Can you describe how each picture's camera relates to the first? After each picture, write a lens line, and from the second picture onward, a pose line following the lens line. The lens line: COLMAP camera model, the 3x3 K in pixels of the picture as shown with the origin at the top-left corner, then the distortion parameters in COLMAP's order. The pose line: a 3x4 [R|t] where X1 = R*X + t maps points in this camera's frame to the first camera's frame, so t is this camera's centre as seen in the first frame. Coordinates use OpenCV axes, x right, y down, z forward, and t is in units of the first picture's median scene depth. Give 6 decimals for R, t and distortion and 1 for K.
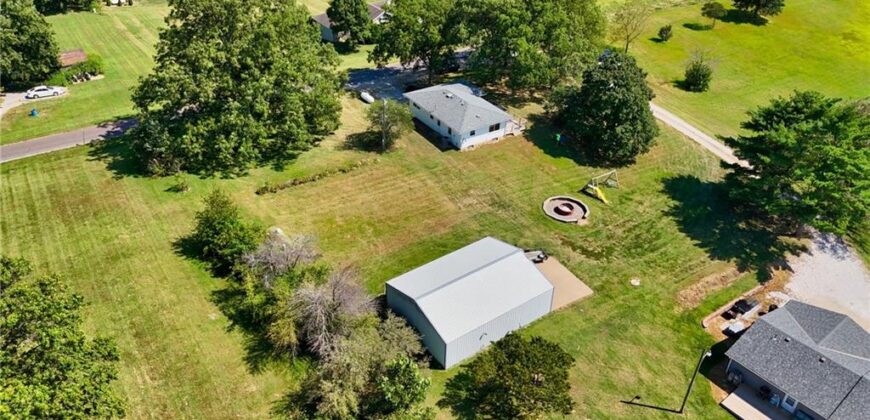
lens RADIAL K [[642.7, 0, 435.0], [0, 642.7, 210.0], [0, 0, 1]] dist [0.075475, -0.088344]
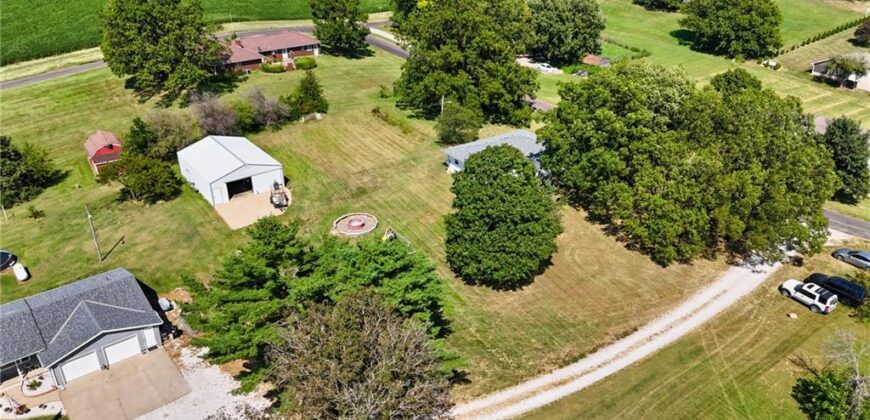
lens RADIAL K [[642.7, 0, 435.0], [0, 642.7, 210.0], [0, 0, 1]] dist [0.075475, -0.088344]
pose [[0.016371, 0.445661, -0.895052, 1.031086], [-0.559302, 0.746102, 0.361266, -0.424939], [0.828802, 0.494690, 0.261473, 0.780517]]
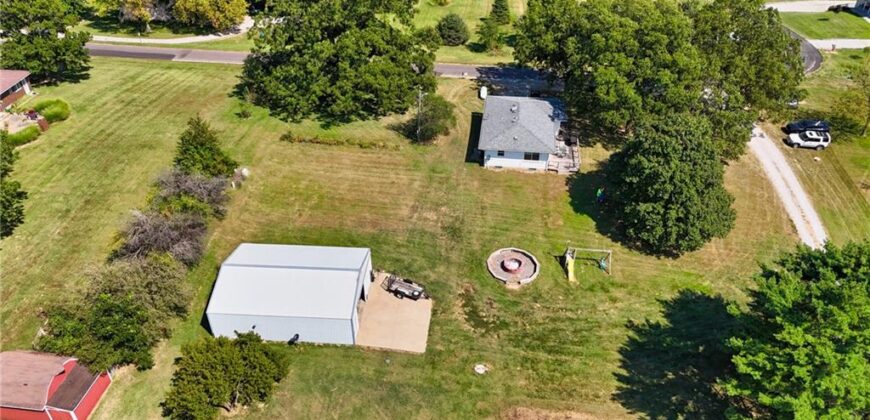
lens RADIAL K [[642.7, 0, 435.0], [0, 642.7, 210.0], [0, 0, 1]] dist [0.075475, -0.088344]
pose [[0.763867, 0.360201, -0.535502, 0.521296], [-0.348934, 0.928526, 0.126828, -0.133547], [0.542911, 0.089975, 0.834956, 0.210078]]
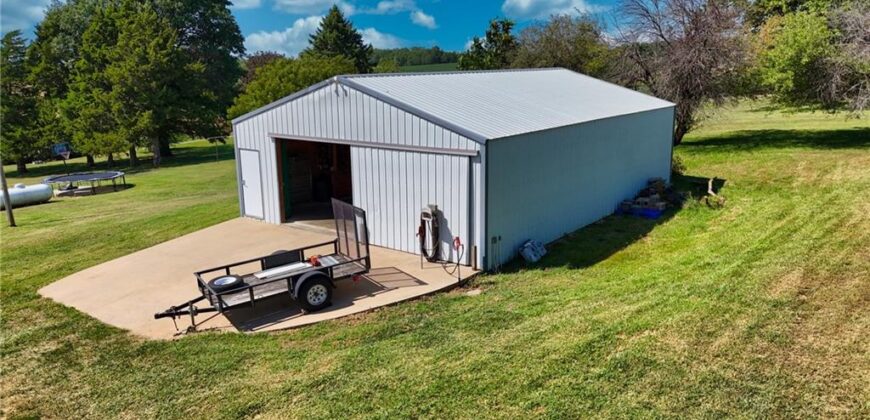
lens RADIAL K [[642.7, 0, 435.0], [0, 642.7, 210.0], [0, 0, 1]] dist [0.075475, -0.088344]
pose [[-0.962418, 0.061557, -0.264504, 0.128015], [-0.151072, 0.688009, 0.709803, -0.077968], [0.225675, 0.723086, -0.652853, 0.940184]]
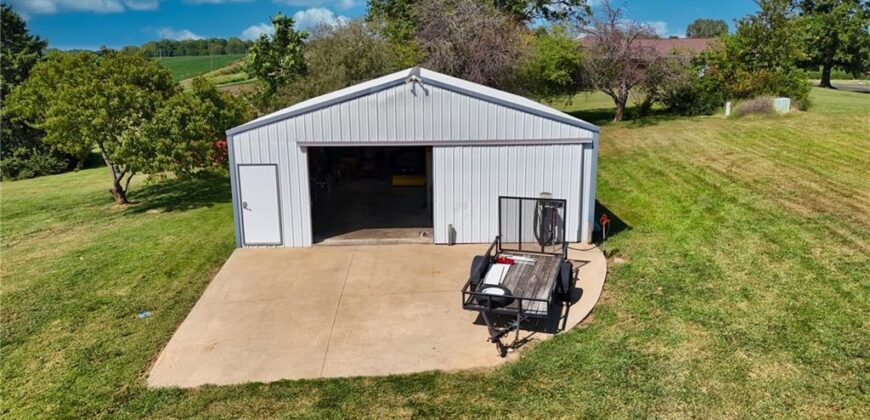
lens RADIAL K [[642.7, 0, 435.0], [0, 642.7, 210.0], [0, 0, 1]] dist [0.075475, -0.088344]
pose [[-0.566306, 0.182530, -0.803729, 0.265395], [-0.464273, 0.735085, 0.494066, -0.024985], [0.680991, 0.652942, -0.331539, 0.862465]]
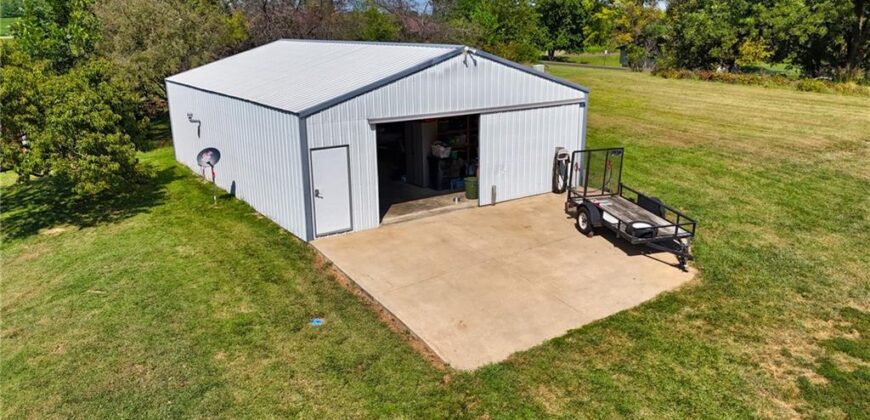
lens RADIAL K [[642.7, 0, 435.0], [0, 642.7, 210.0], [0, 0, 1]] dist [0.075475, -0.088344]
pose [[-0.019331, 0.259226, -0.965623, 0.316594], [-0.557716, 0.798785, 0.225602, 0.046896], [0.829807, 0.542904, 0.129133, 0.757676]]
